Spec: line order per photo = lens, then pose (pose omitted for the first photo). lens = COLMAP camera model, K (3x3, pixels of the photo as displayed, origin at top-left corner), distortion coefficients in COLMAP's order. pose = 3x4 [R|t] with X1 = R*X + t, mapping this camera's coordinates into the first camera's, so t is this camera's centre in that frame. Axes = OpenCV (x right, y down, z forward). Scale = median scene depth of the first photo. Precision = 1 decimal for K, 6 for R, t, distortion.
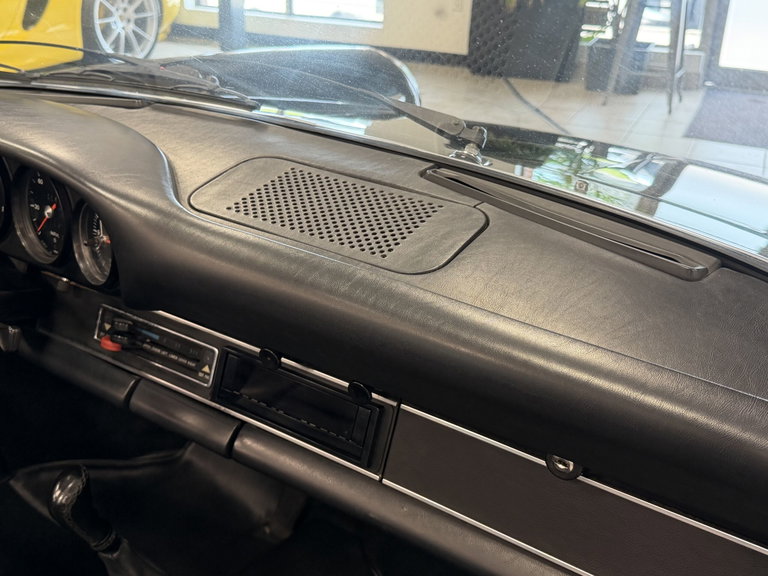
lens RADIAL K [[814.4, 0, 384.0], [0, 814.4, 288.0], [0, 0, 1]] dist [0.197801, -0.466935]
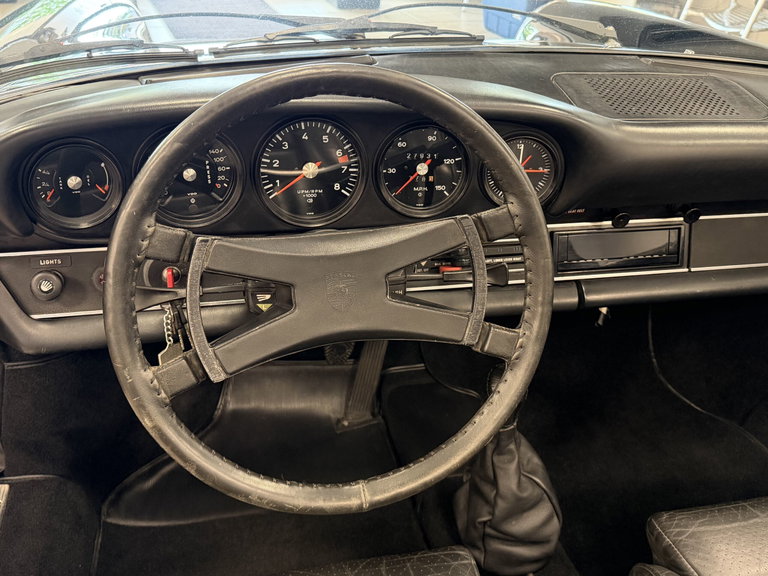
lens RADIAL K [[739.7, 0, 384.0], [0, 739.7, 288.0], [0, 0, 1]] dist [0.127286, -0.216770]
pose [[0.682766, -0.367391, 0.631549, -1.072291], [0.272996, 0.930056, 0.245906, -0.193021], [-0.677719, 0.004514, 0.735307, 0.306804]]
